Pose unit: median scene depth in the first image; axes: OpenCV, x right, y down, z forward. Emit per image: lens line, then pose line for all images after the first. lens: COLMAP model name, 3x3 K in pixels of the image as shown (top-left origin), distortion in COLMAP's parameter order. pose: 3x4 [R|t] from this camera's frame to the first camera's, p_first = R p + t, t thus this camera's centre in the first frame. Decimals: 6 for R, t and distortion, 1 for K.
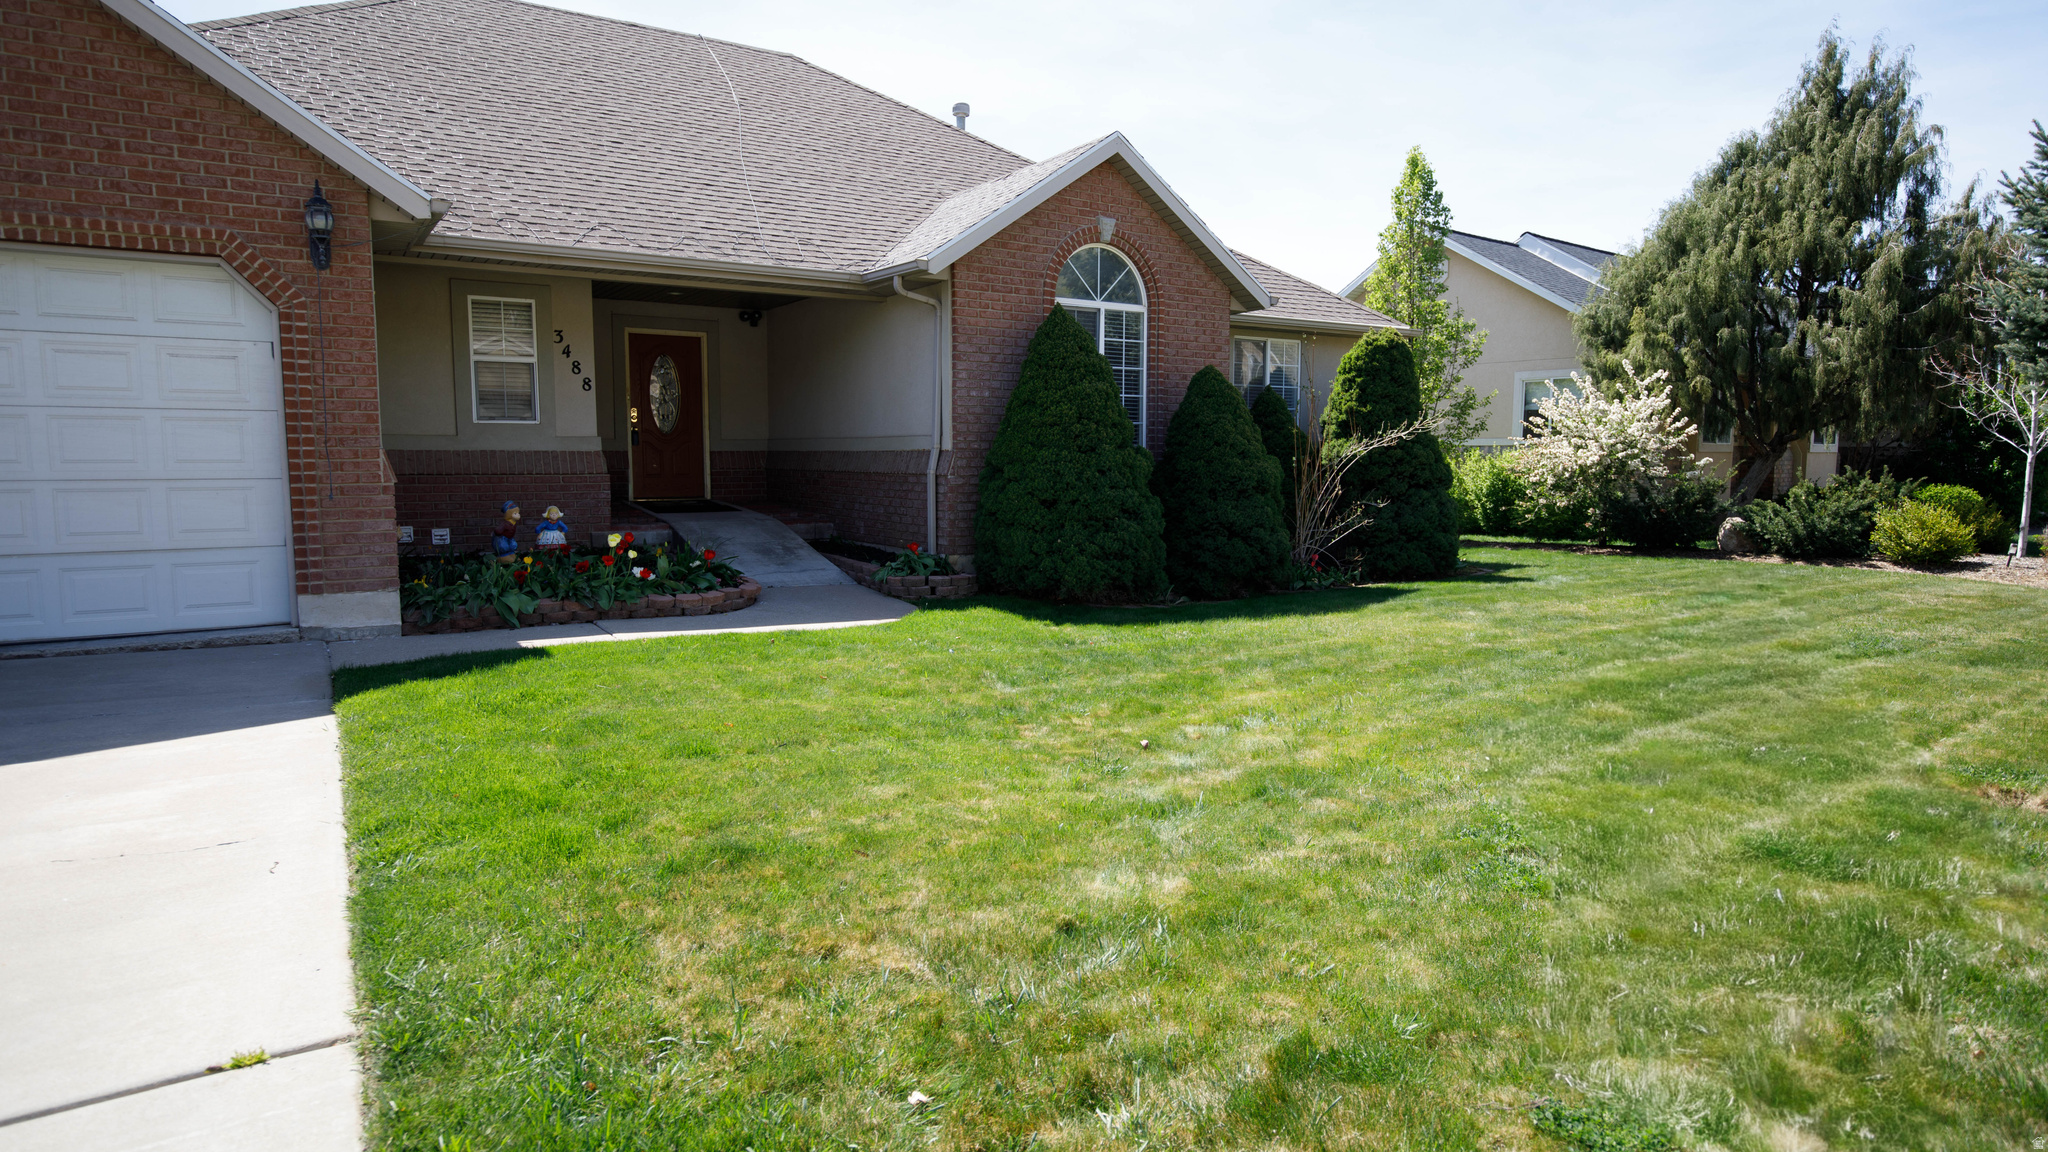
lens RADIAL K [[1214.7, 0, 1024.0], [0, 1214.7, 576.0], [0, 0, 1]] dist [0.000541, 0.000375]
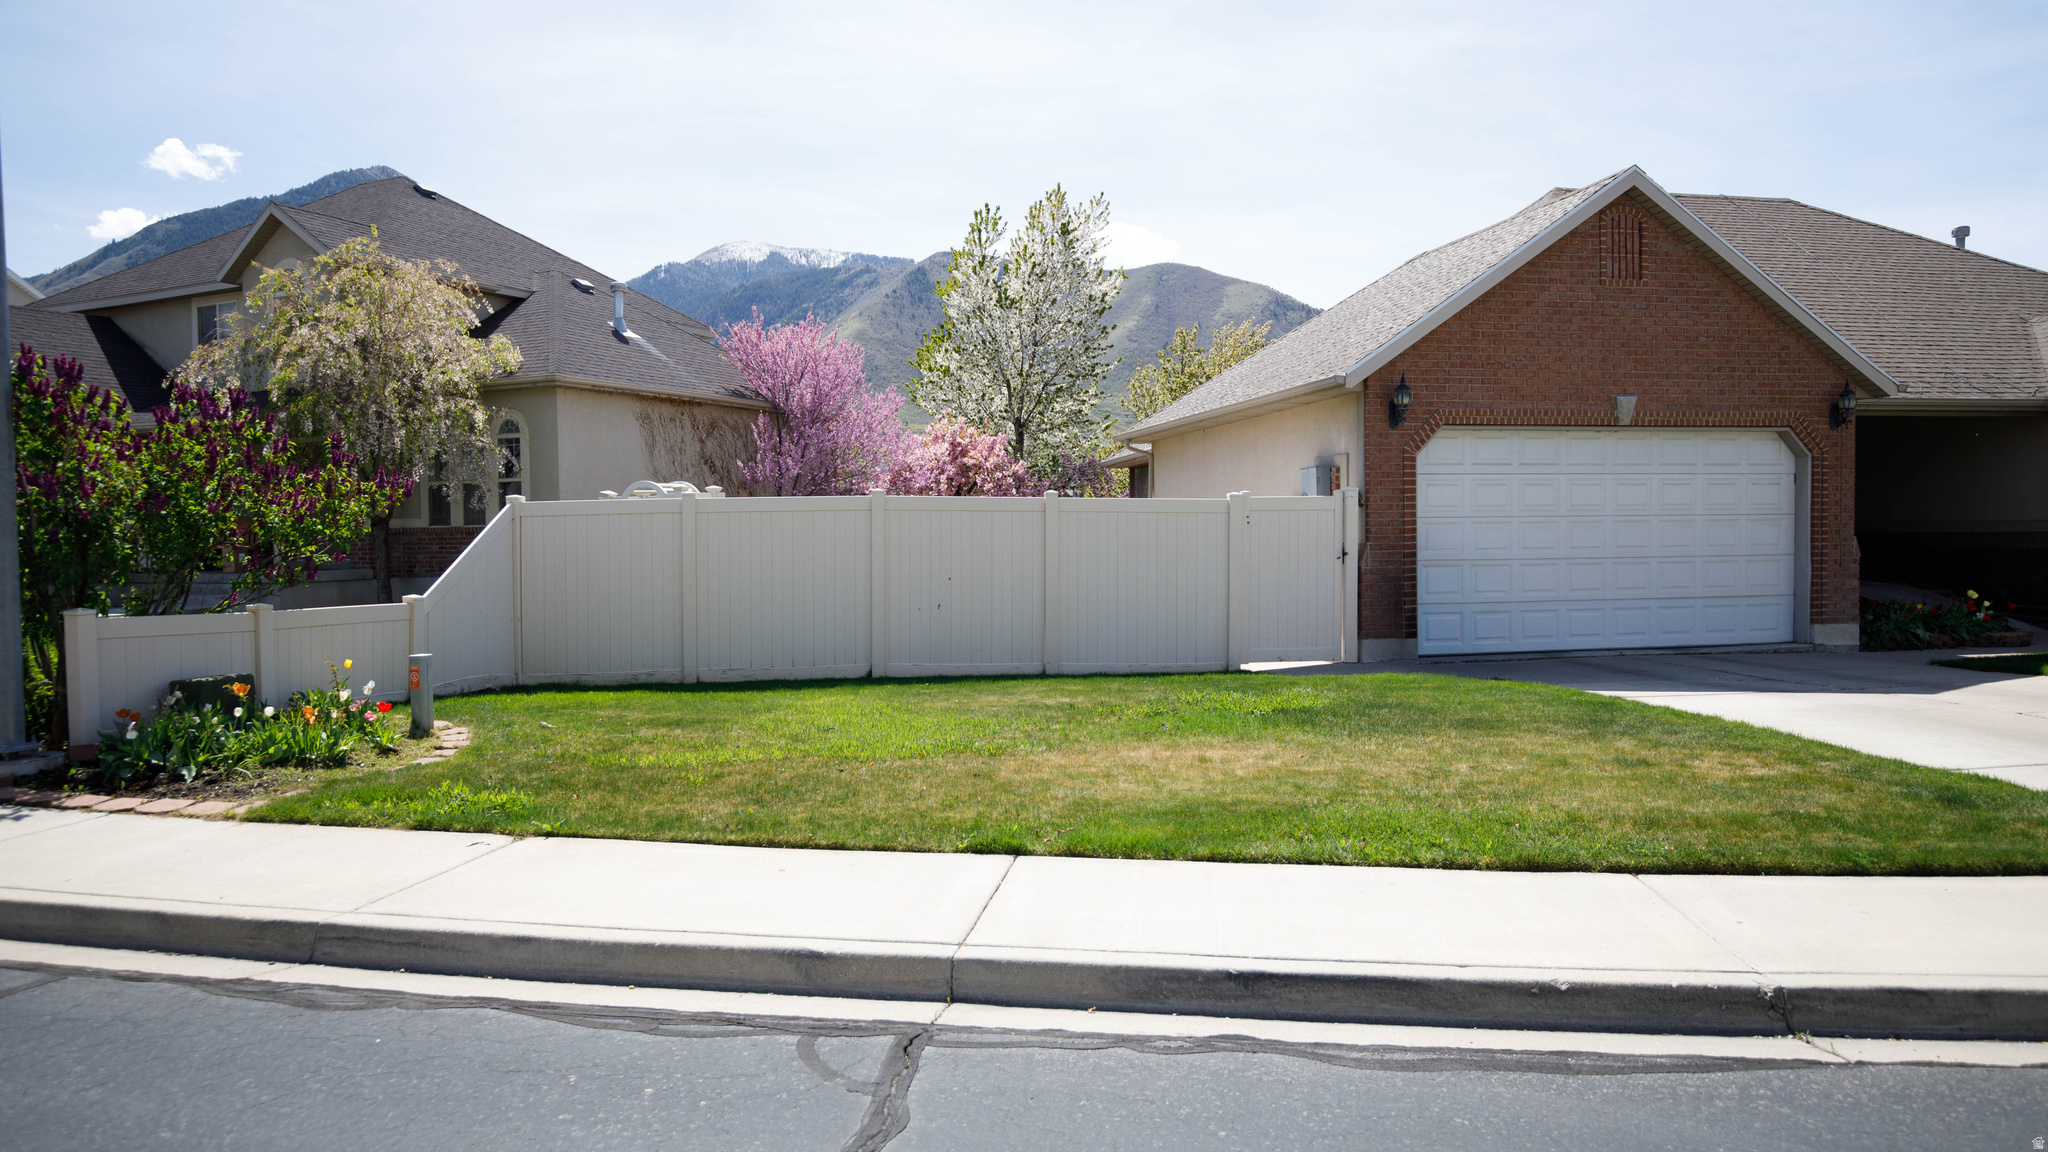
lens RADIAL K [[1311.8, 0, 1024.0], [0, 1311.8, 576.0], [0, 0, 1]] dist [0.000974, 0.000287]
pose [[0.924519, 0.004819, -0.381106, -0.664182], [-0.026855, 0.998258, -0.052525, 0.053477], [0.380189, 0.058795, 0.923038, -0.783609]]
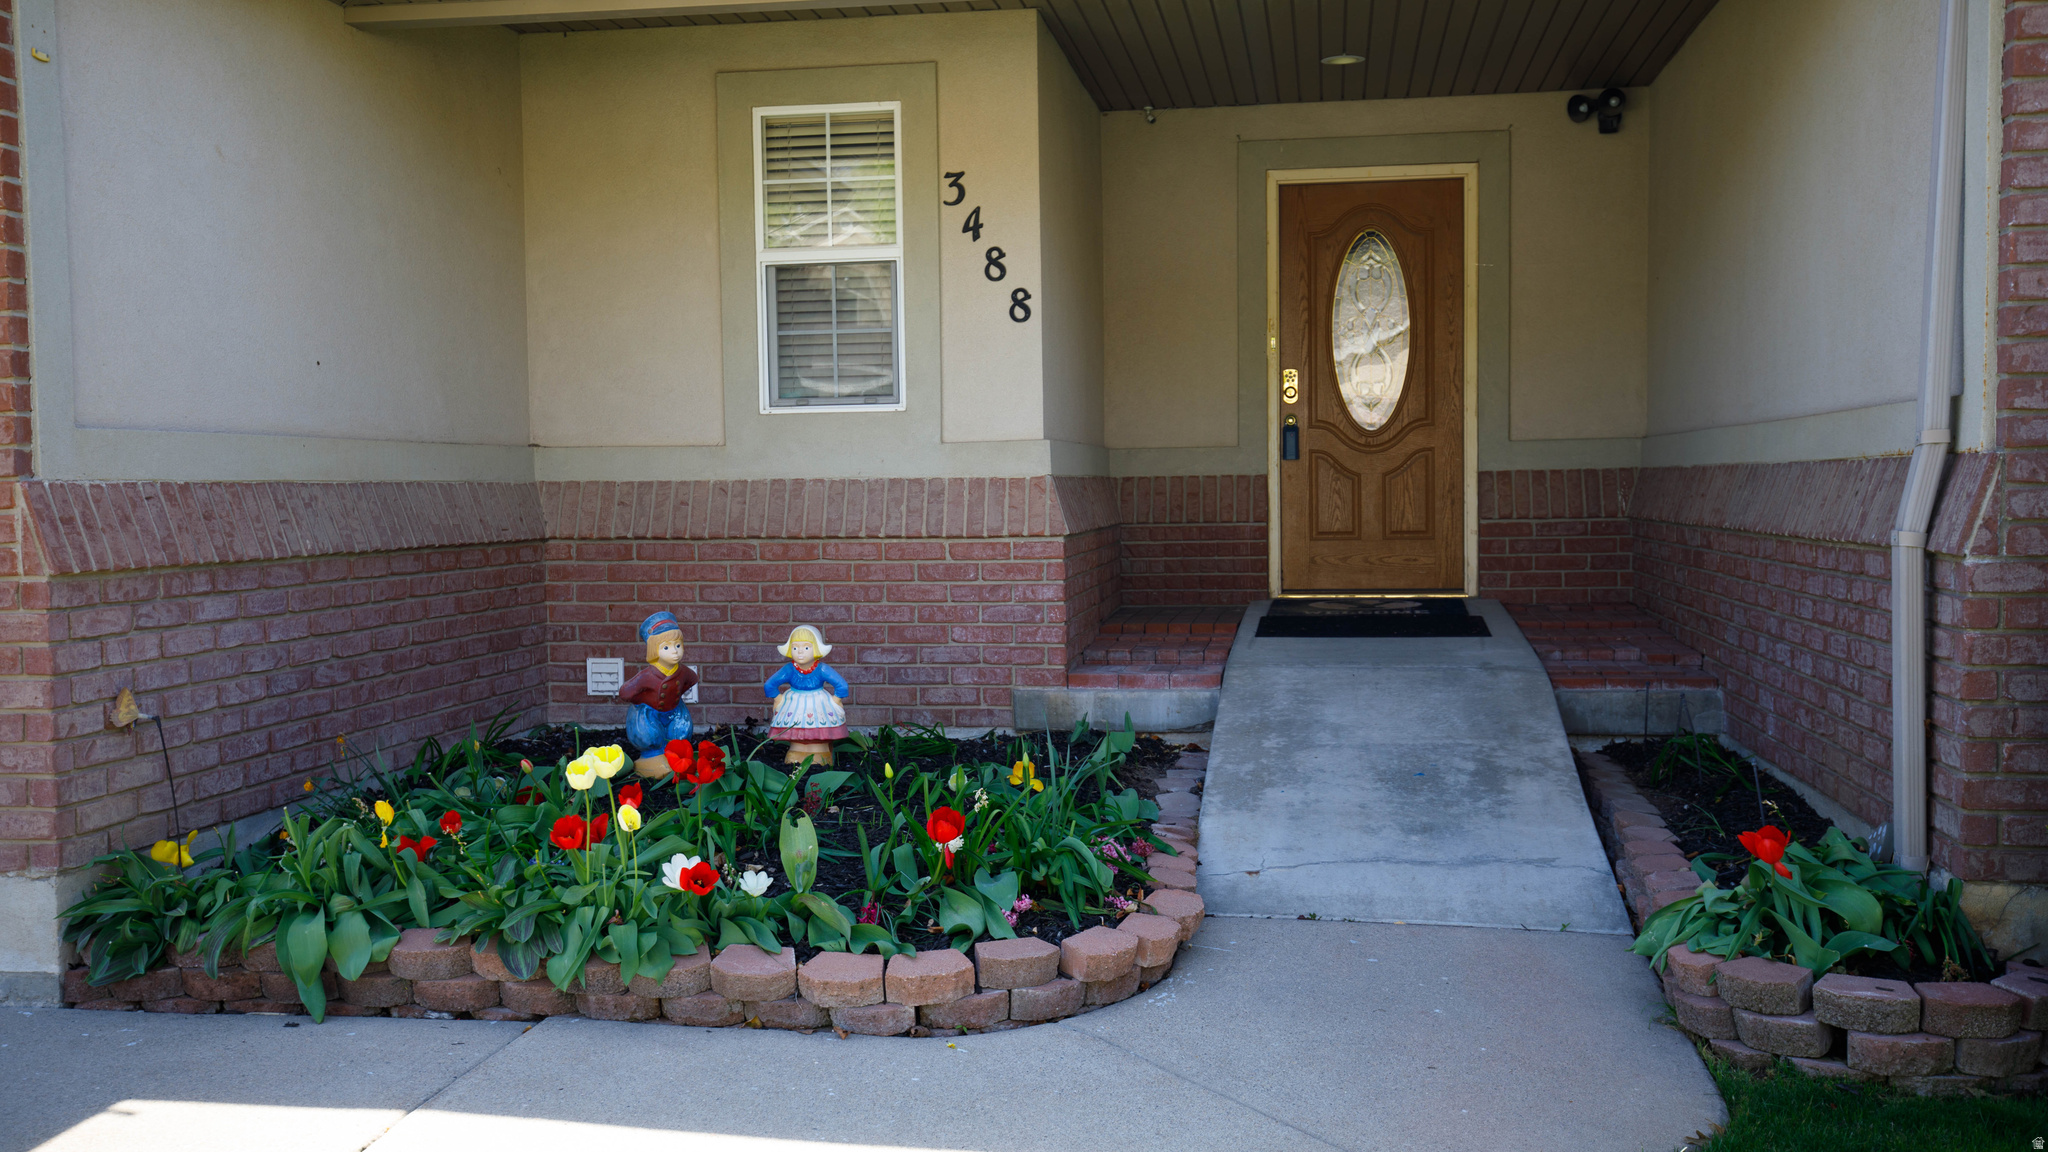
lens RADIAL K [[1918.1, 0, 1024.0], [0, 1918.1, 576.0], [0, 0, 1]] dist [0.006731, 0.005606]
pose [[0.735841, 0.019071, -0.676886, 0.058342], [-0.052481, 0.998203, -0.028927, -0.057057], [0.675117, 0.056810, 0.735520, 0.585648]]
